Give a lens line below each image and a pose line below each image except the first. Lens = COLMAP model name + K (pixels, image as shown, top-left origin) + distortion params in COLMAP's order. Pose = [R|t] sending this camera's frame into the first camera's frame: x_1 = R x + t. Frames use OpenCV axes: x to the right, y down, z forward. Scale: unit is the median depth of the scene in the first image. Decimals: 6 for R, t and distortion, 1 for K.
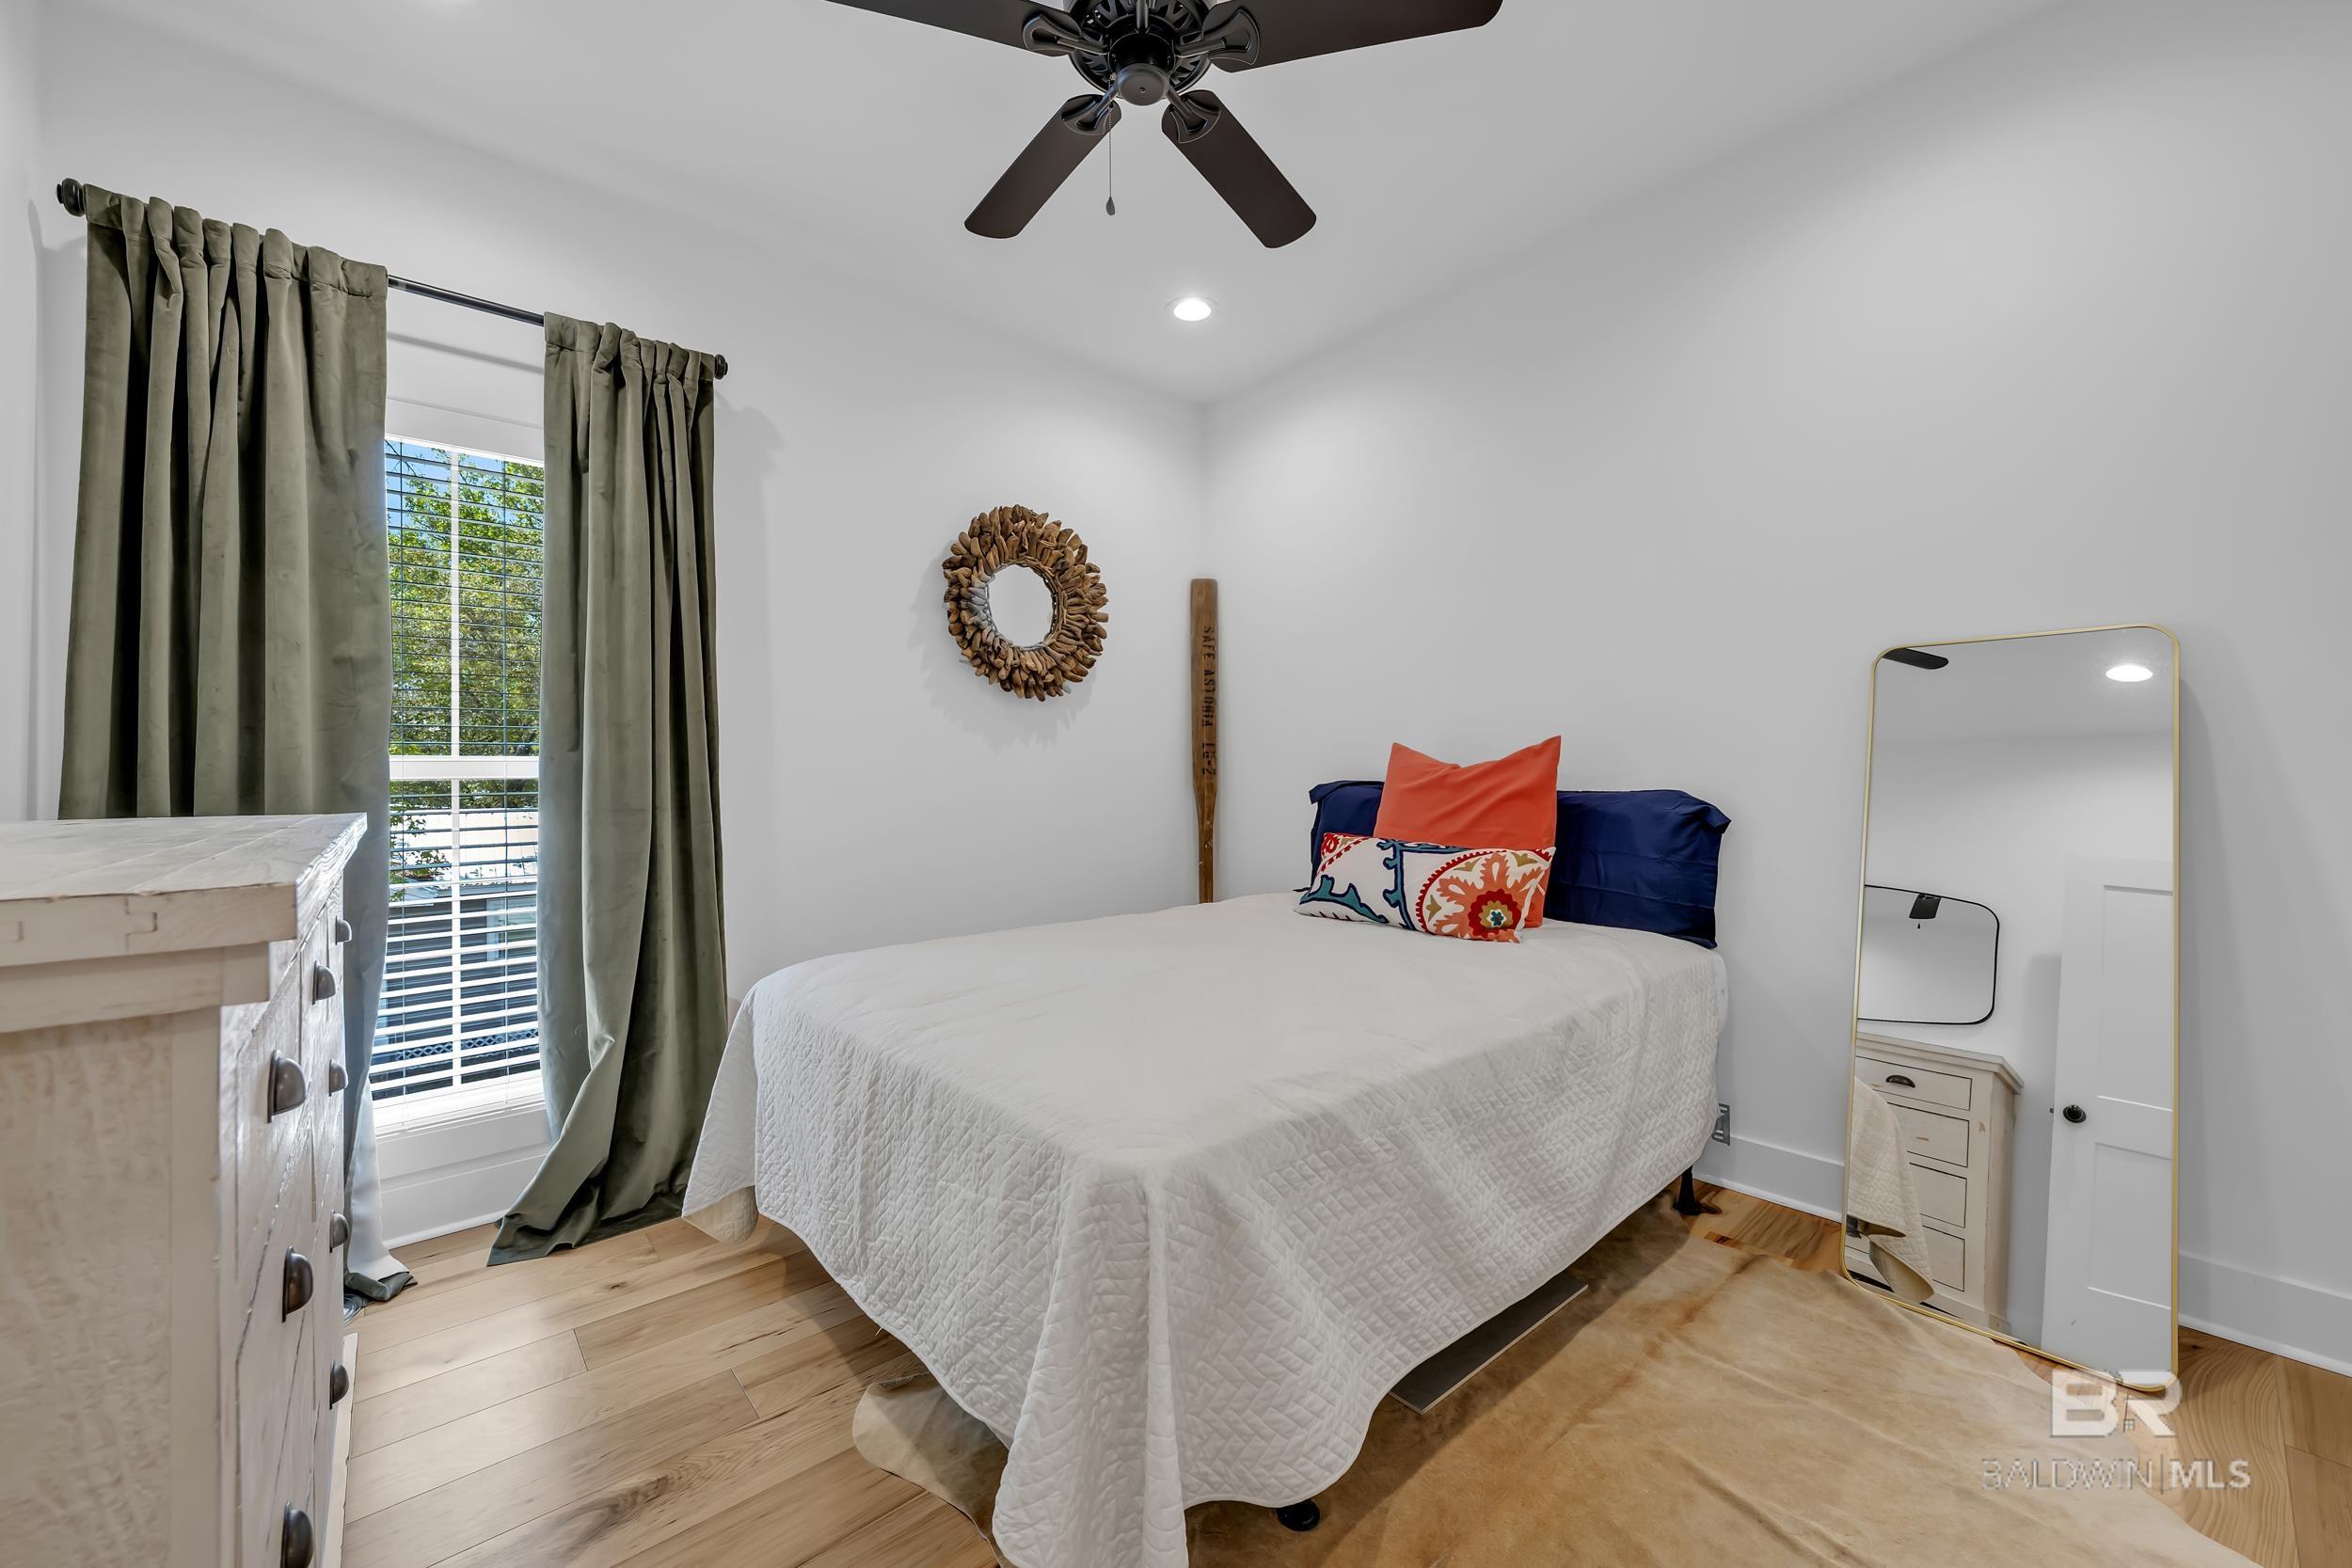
lens RADIAL K [[913.5, 0, 1179.2], [0, 913.5, 780.2], [0, 0, 1]] dist [0.000334, -0.000375]
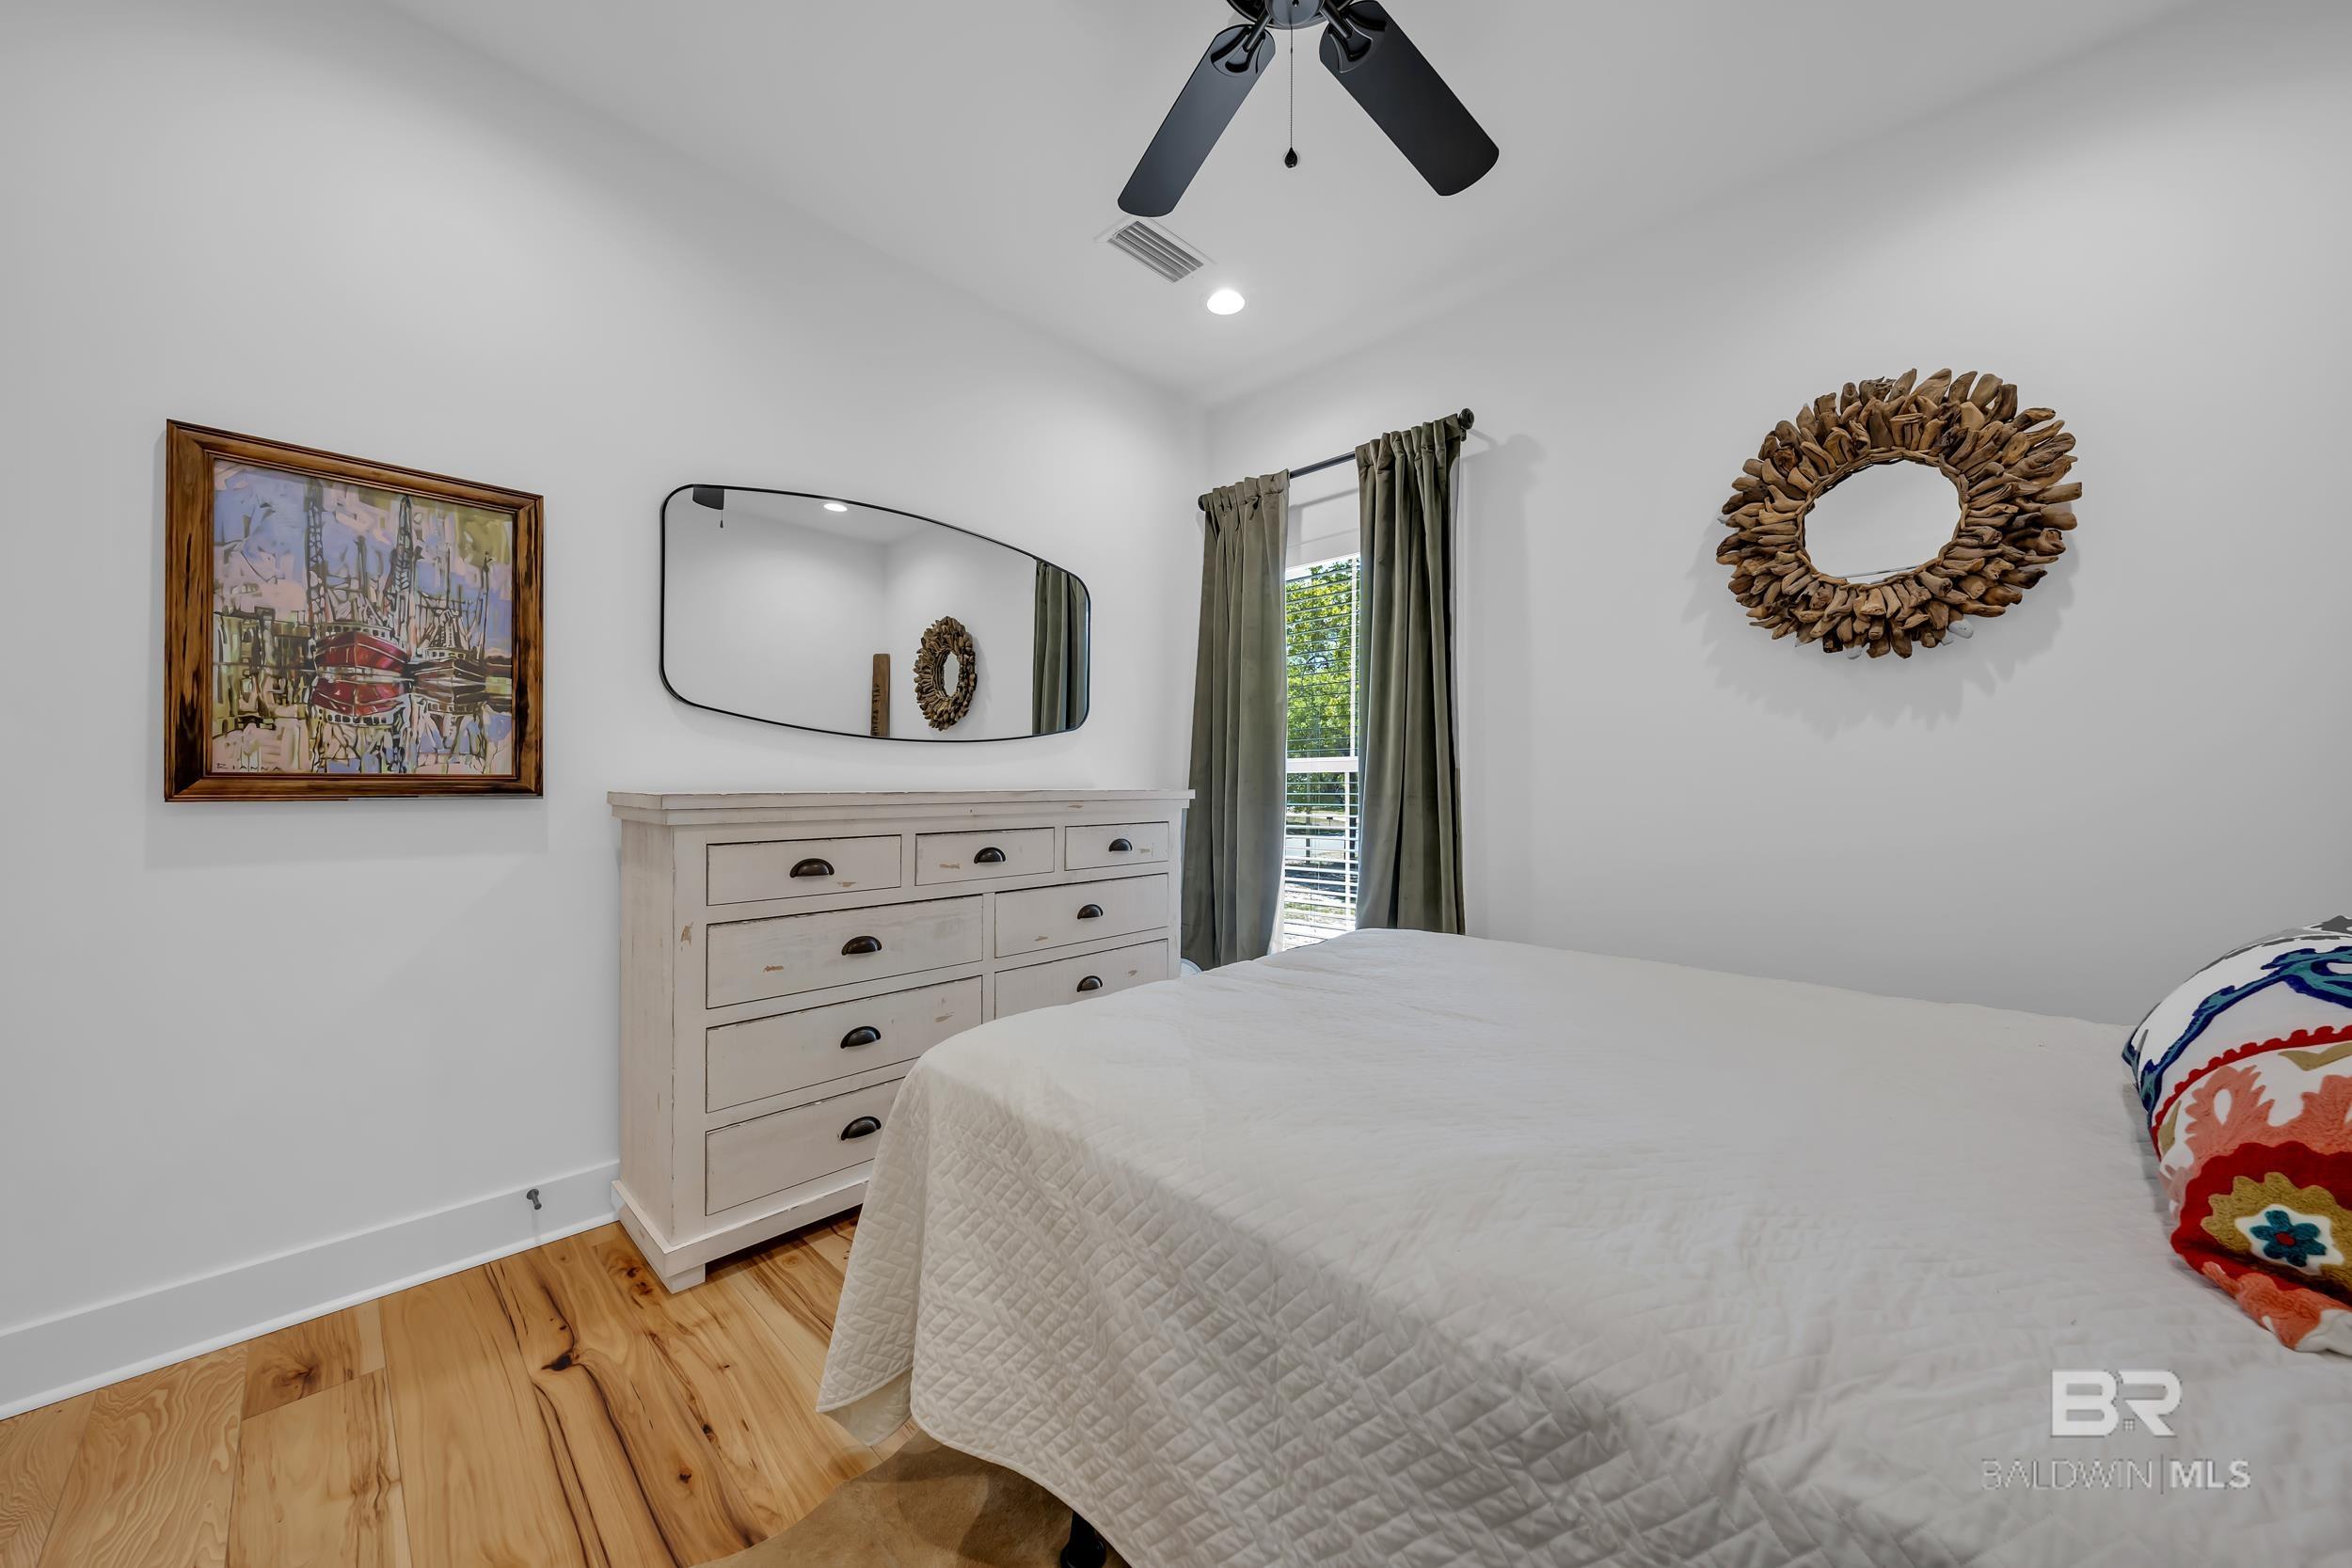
lens RADIAL K [[817.6, 0, 1177.1], [0, 817.6, 778.2], [0, 0, 1]] dist [-0.002953, 0.000719]
pose [[0.091502, 0.005910, -0.995787, 0.407365], [-0.008254, 0.999953, 0.005177, 0.002736], [0.995771, 0.007745, 0.091547, 0.435858]]
